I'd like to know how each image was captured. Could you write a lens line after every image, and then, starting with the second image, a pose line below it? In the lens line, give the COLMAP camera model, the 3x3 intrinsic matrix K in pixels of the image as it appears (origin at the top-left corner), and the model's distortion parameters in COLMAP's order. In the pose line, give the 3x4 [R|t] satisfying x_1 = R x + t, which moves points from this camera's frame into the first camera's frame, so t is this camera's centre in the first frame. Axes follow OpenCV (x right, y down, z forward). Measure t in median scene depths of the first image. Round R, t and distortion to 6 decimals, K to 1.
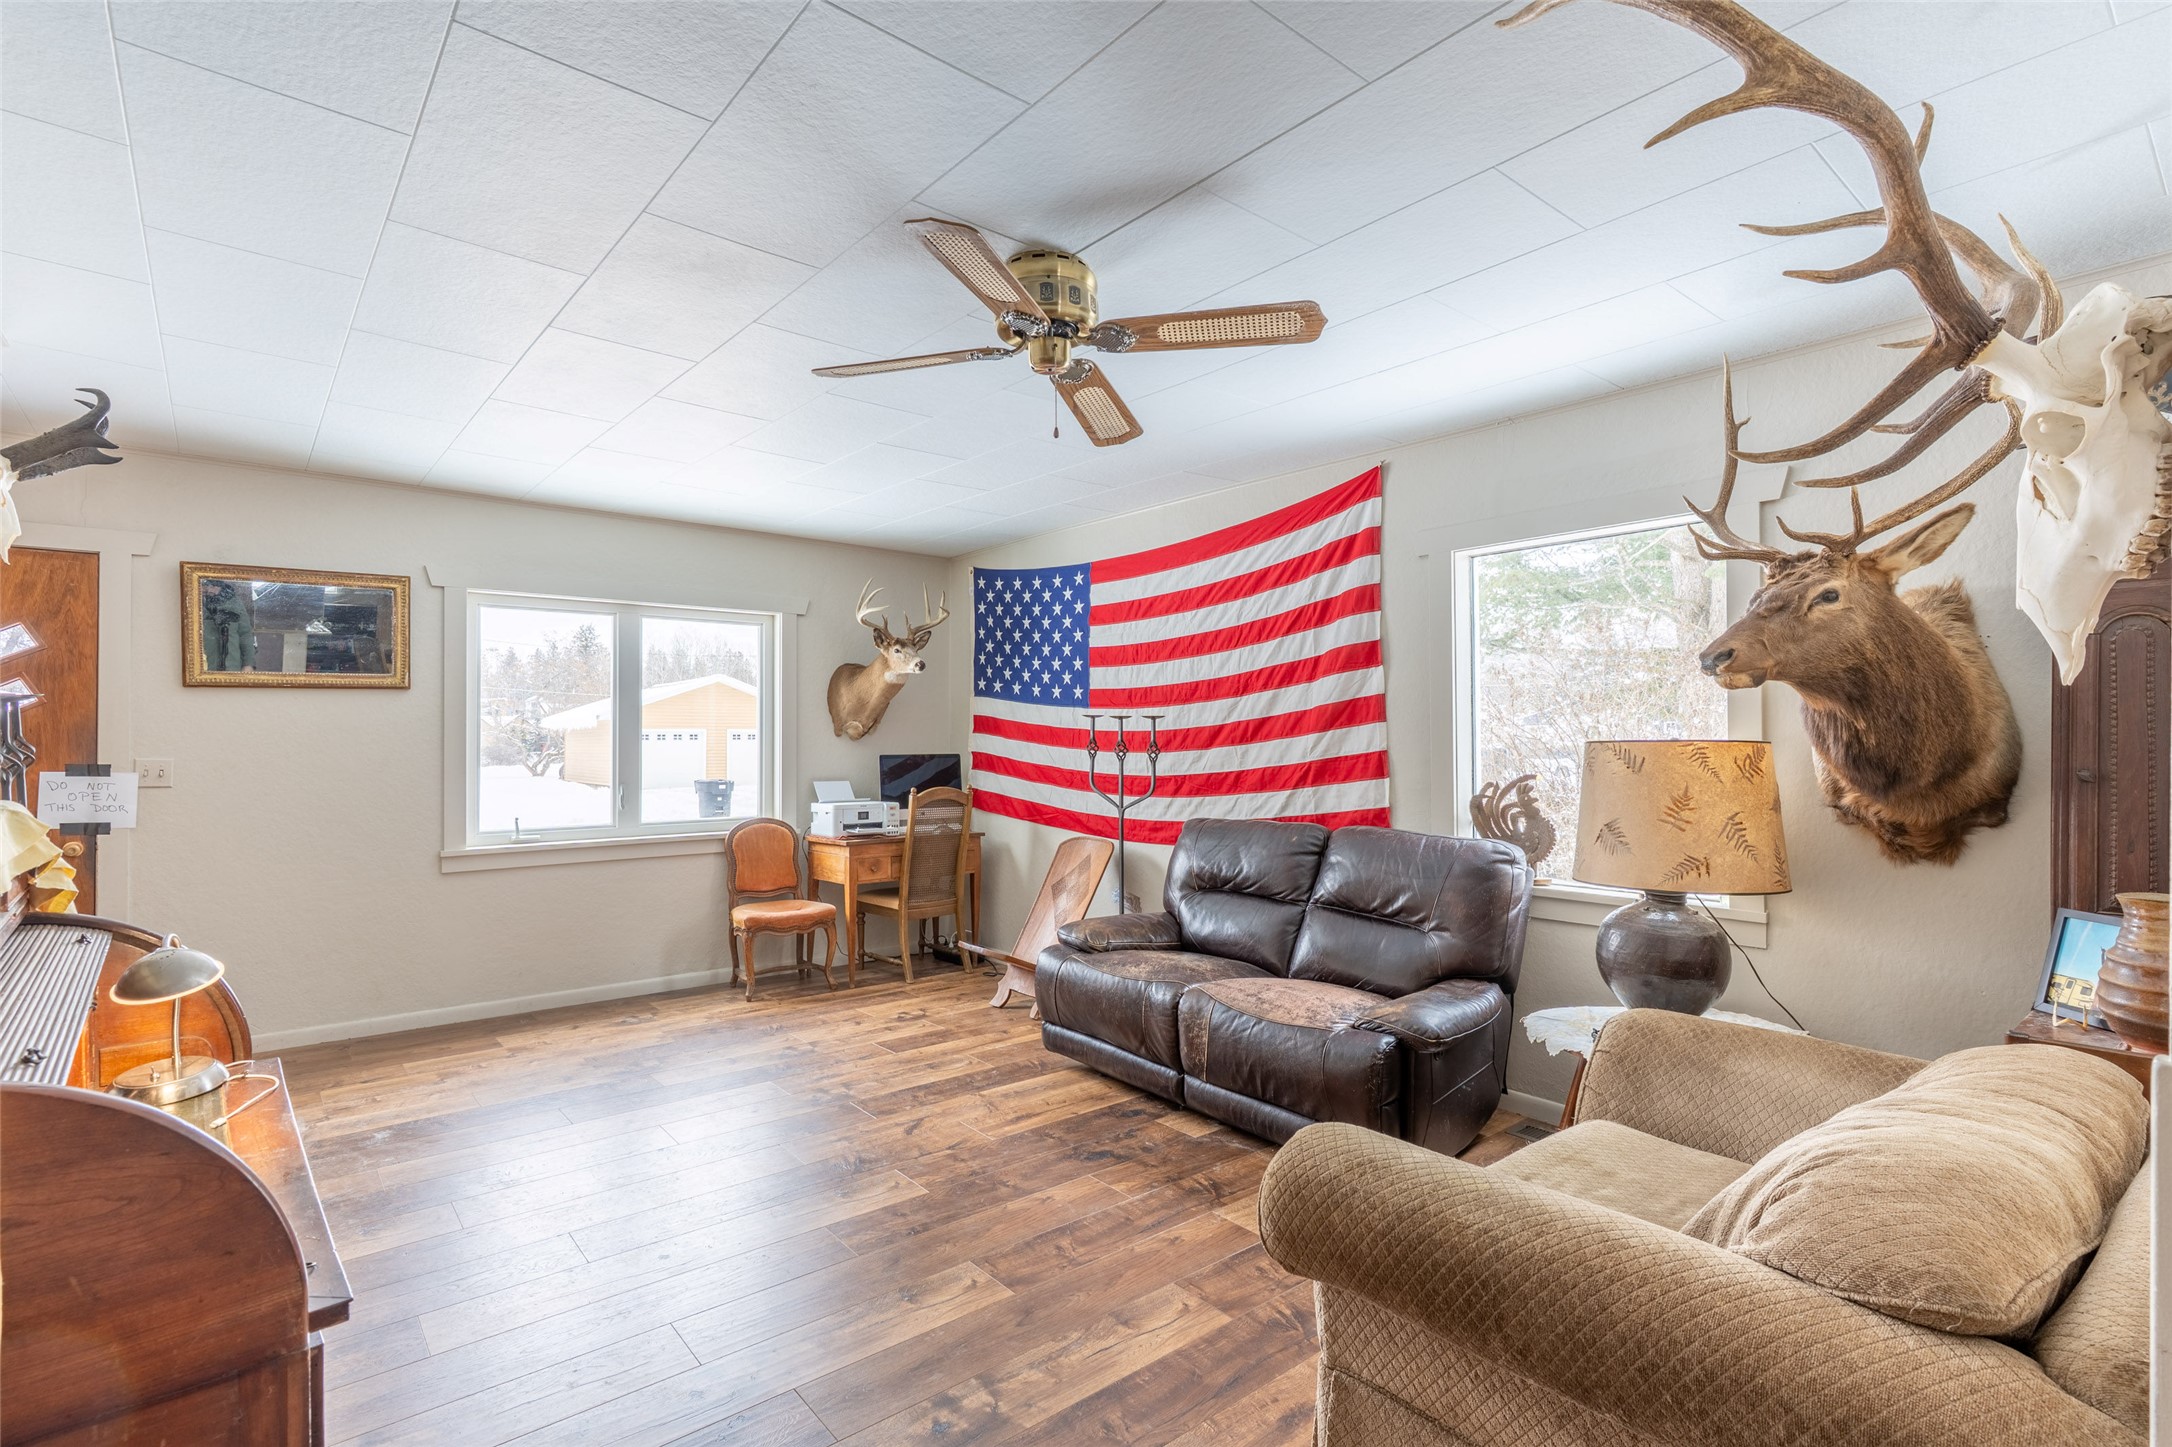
lens RADIAL K [[1027.8, 0, 1072.8], [0, 1027.8, 726.8], [0, 0, 1]] dist [-0.001294, 0.002728]
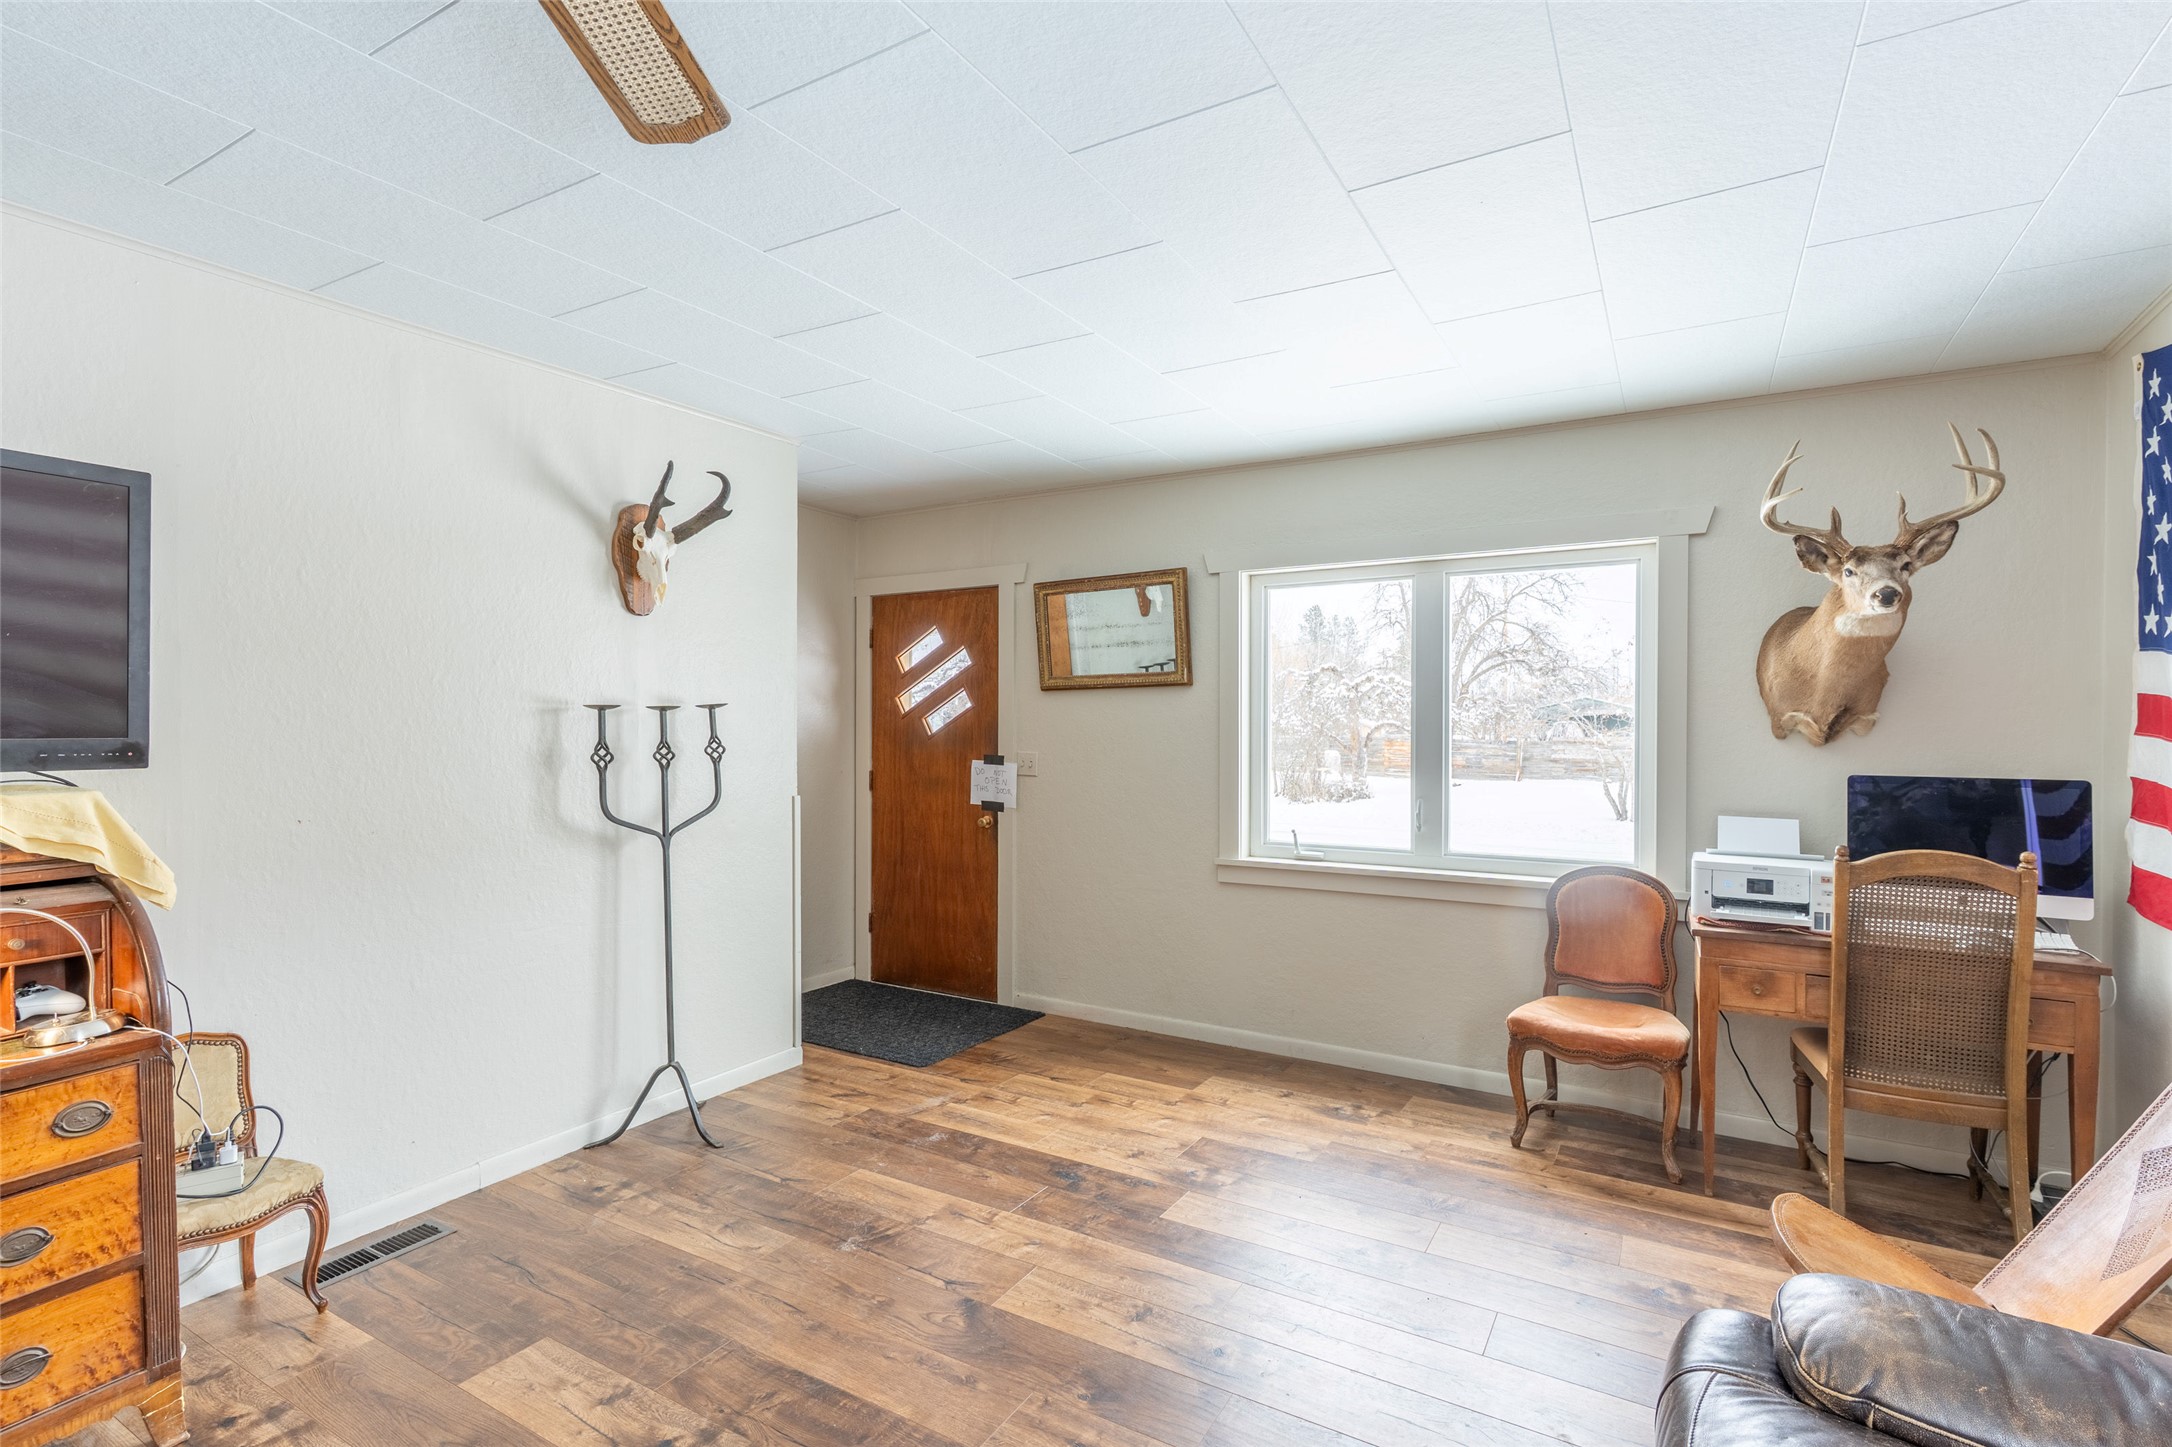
lens RADIAL K [[1027.8, 0, 1071.9], [0, 1027.8, 731.8], [0, 0, 1]] dist [-0.001294, 0.002728]
pose [[0.336378, 0.006687, -0.941703, 0.225464], [0.005668, 0.999942, 0.009125, -0.002331], [0.941710, -0.008407, 0.336320, 0.586282]]
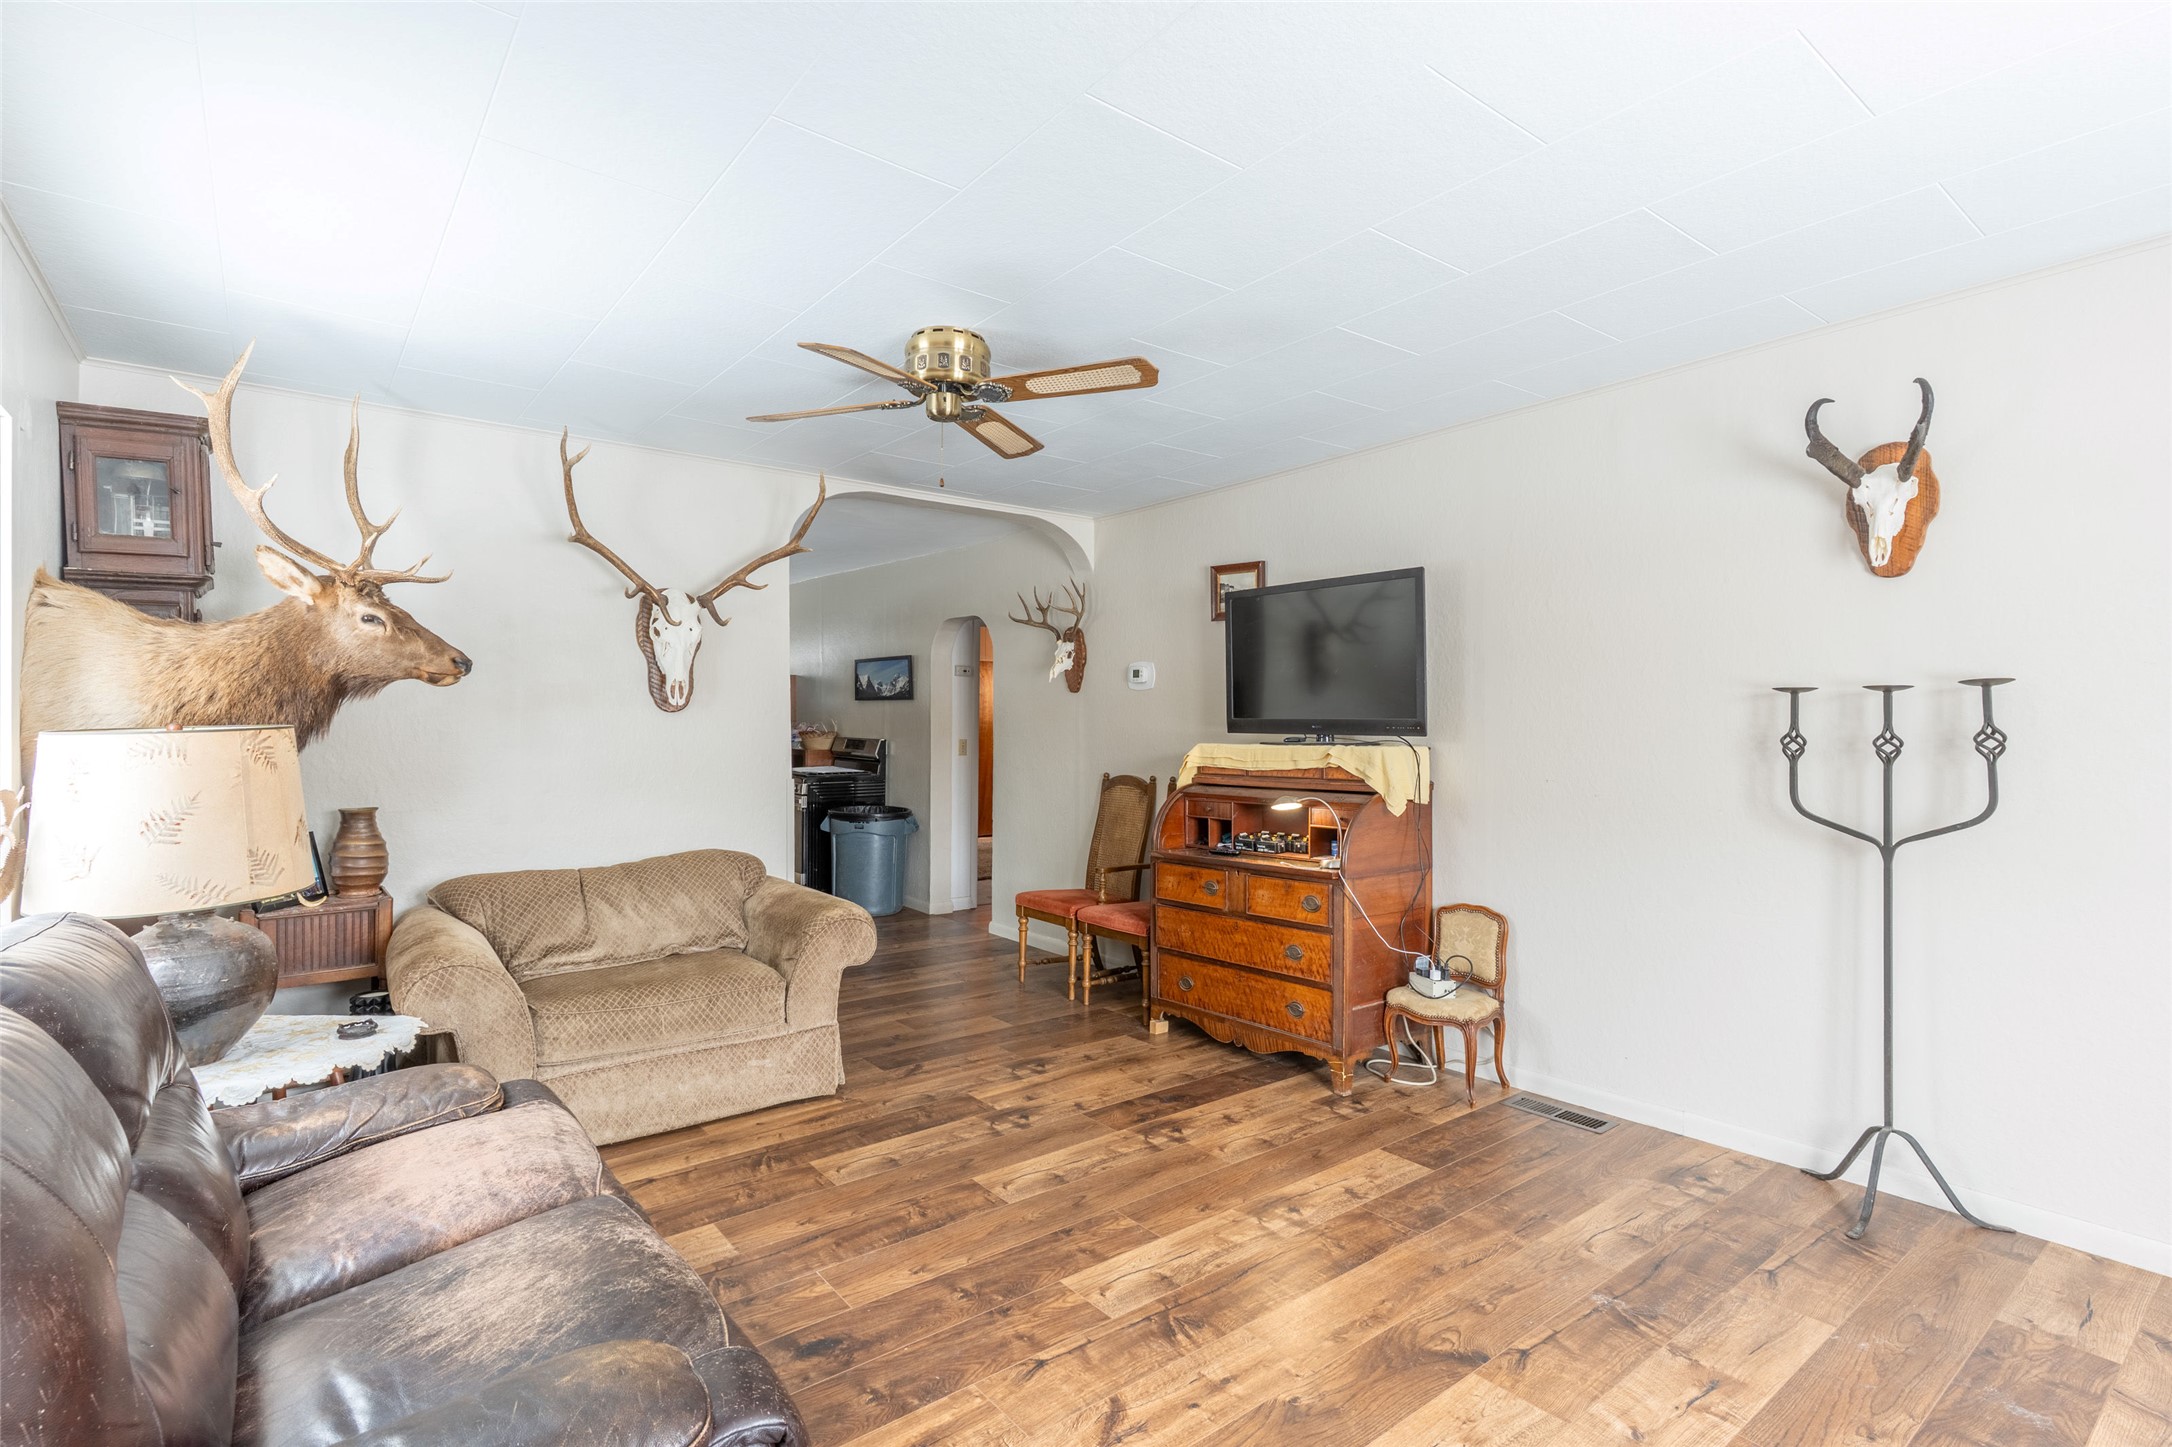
lens RADIAL K [[1027.8, 0, 1081.1], [0, 1027.8, 721.9], [0, 0, 1]] dist [-0.001294, 0.002728]
pose [[-0.999752, -0.001850, 0.022171, -0.112799], [-0.001939, 0.999990, -0.004034, 0.008087], [-0.022164, -0.004076, -0.999746, 1.178070]]
